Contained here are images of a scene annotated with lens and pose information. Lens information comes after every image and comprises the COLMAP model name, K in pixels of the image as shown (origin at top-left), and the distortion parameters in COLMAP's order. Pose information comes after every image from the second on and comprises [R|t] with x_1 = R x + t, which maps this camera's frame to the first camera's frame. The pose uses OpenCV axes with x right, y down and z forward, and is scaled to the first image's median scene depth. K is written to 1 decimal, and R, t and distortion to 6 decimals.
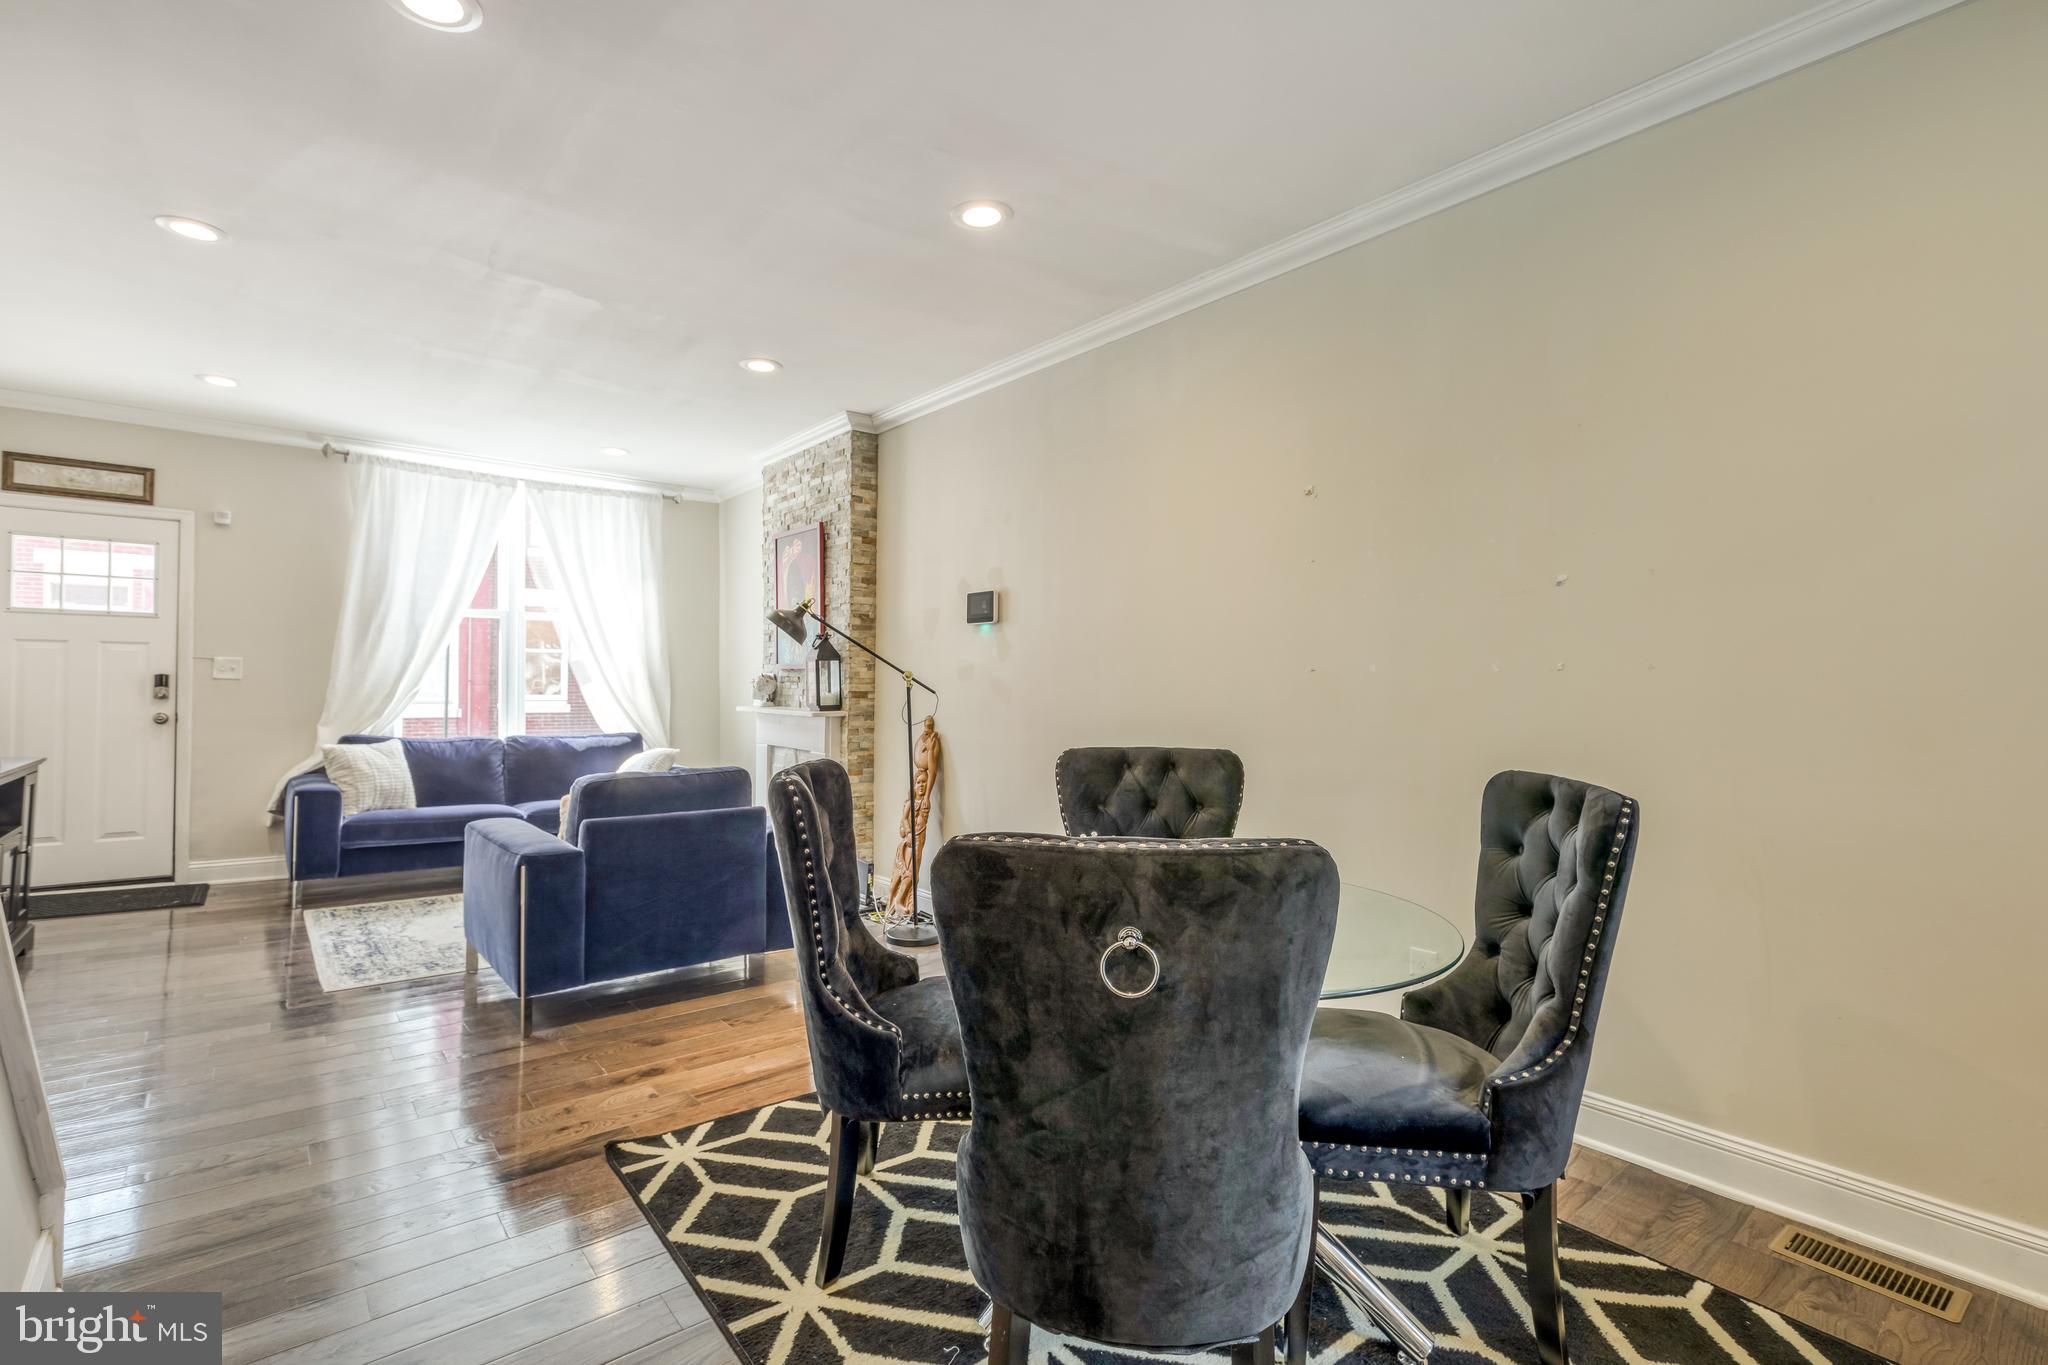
lens RADIAL K [[935.7, 0, 998.2], [0, 935.7, 672.5], [0, 0, 1]] dist [0.005248, -0.002900]
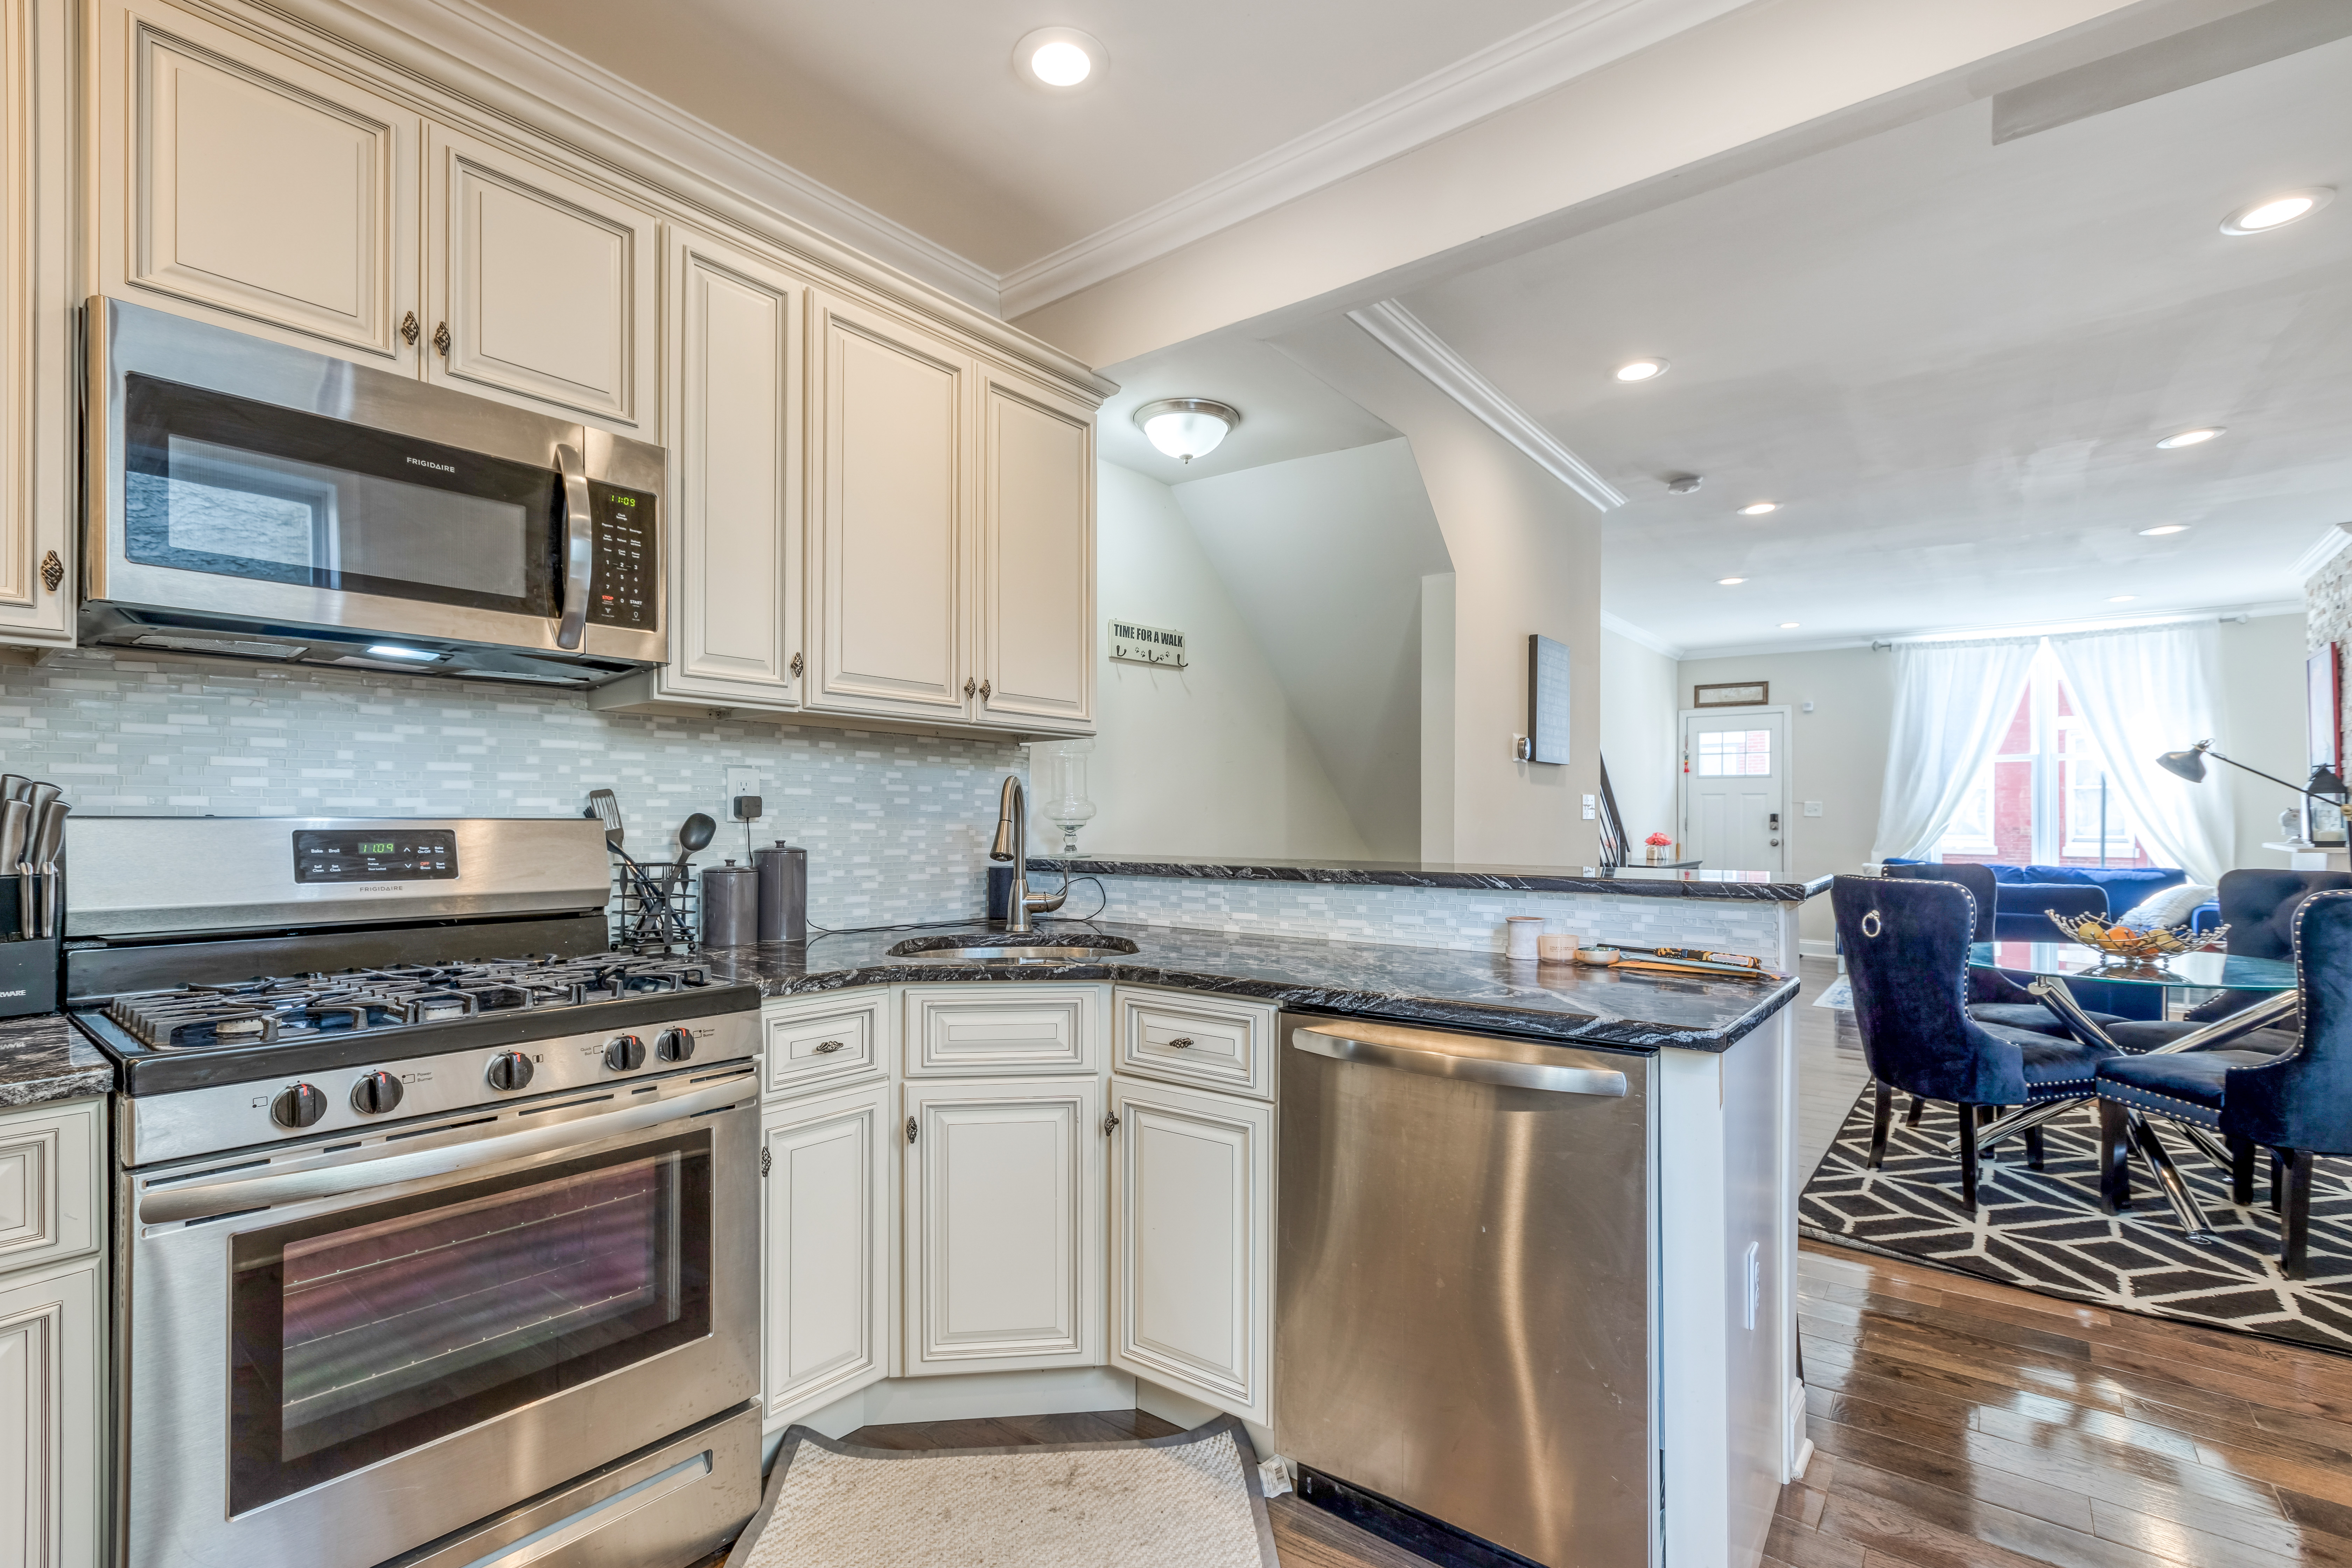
lens RADIAL K [[1074.6, 0, 1182.1], [0, 1074.6, 817.2], [0, 0, 1]] dist [0.005248, -0.002900]
pose [[0.236896, -0.003808, -0.971528, 0.582750], [0.012260, 0.999924, -0.000929, -0.002697], [0.971458, -0.011691, 0.236925, -0.355309]]
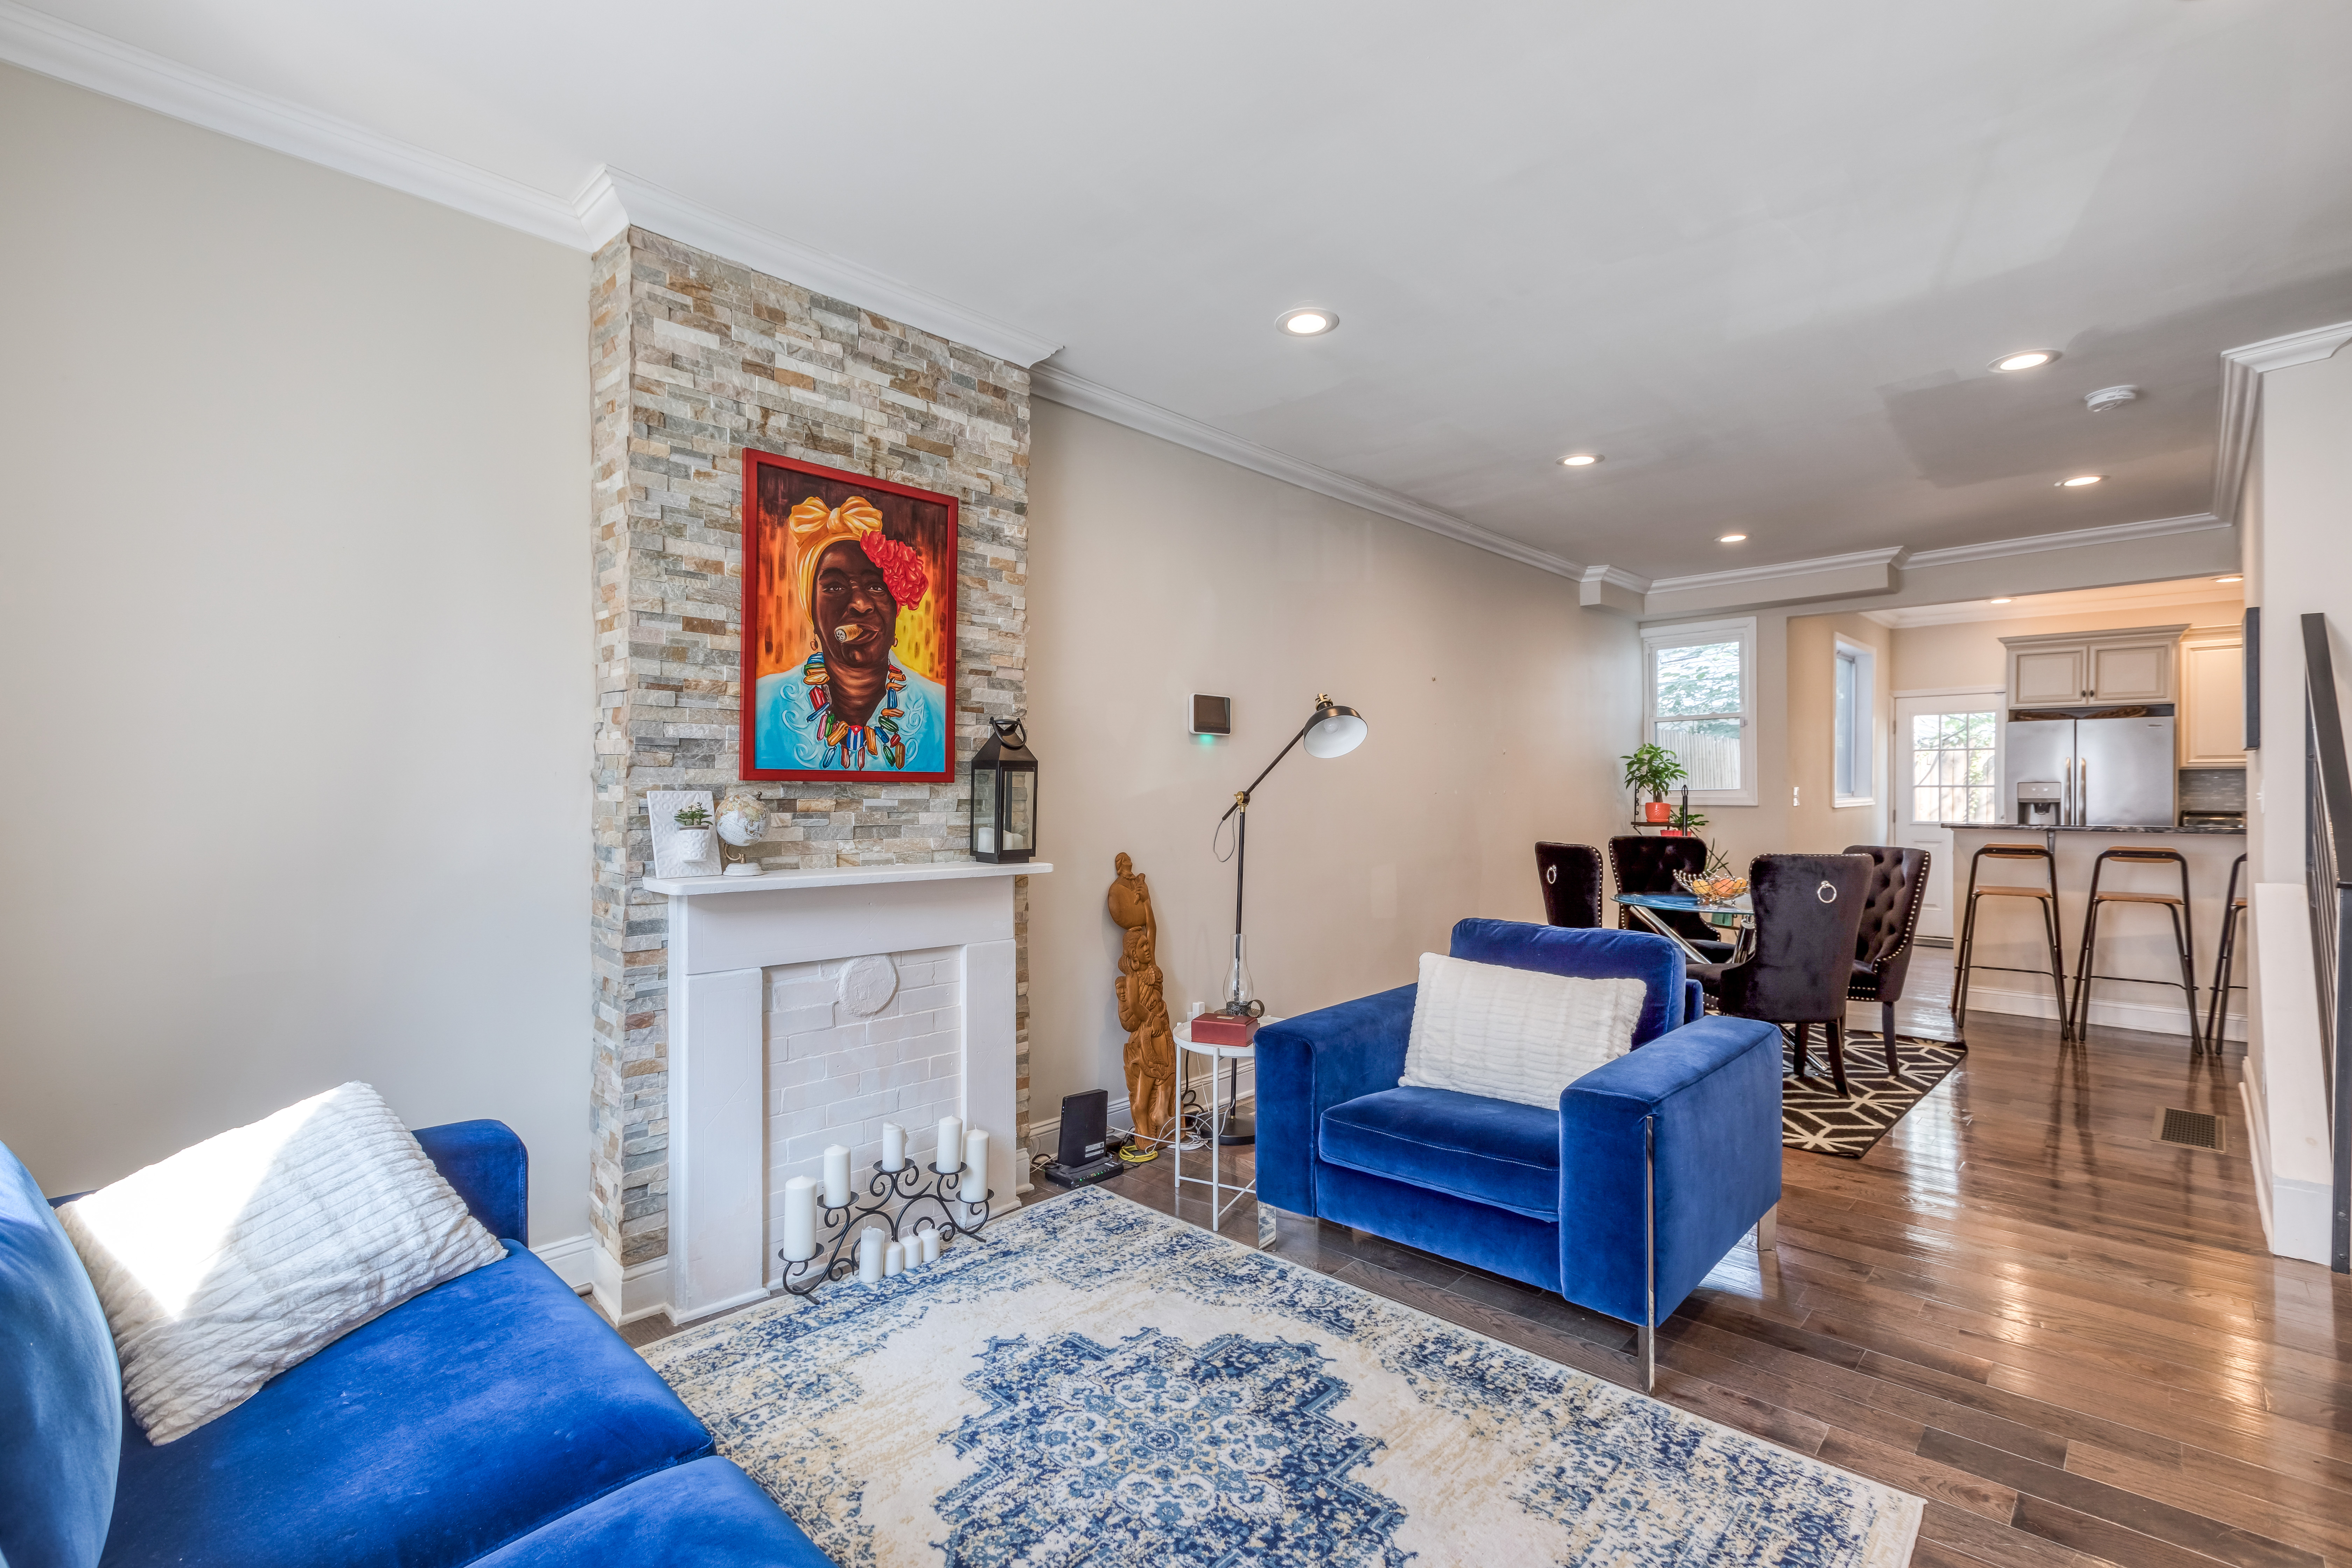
lens RADIAL K [[1074.6, 0, 1152.7], [0, 1074.6, 788.6], [0, 0, 1]] dist [0.005248, -0.002900]
pose [[-0.136589, -0.005089, 0.990615, -0.800848], [-0.015644, 0.999873, 0.002979, -0.004689], [-0.990504, -0.015090, -0.136651, 0.982323]]
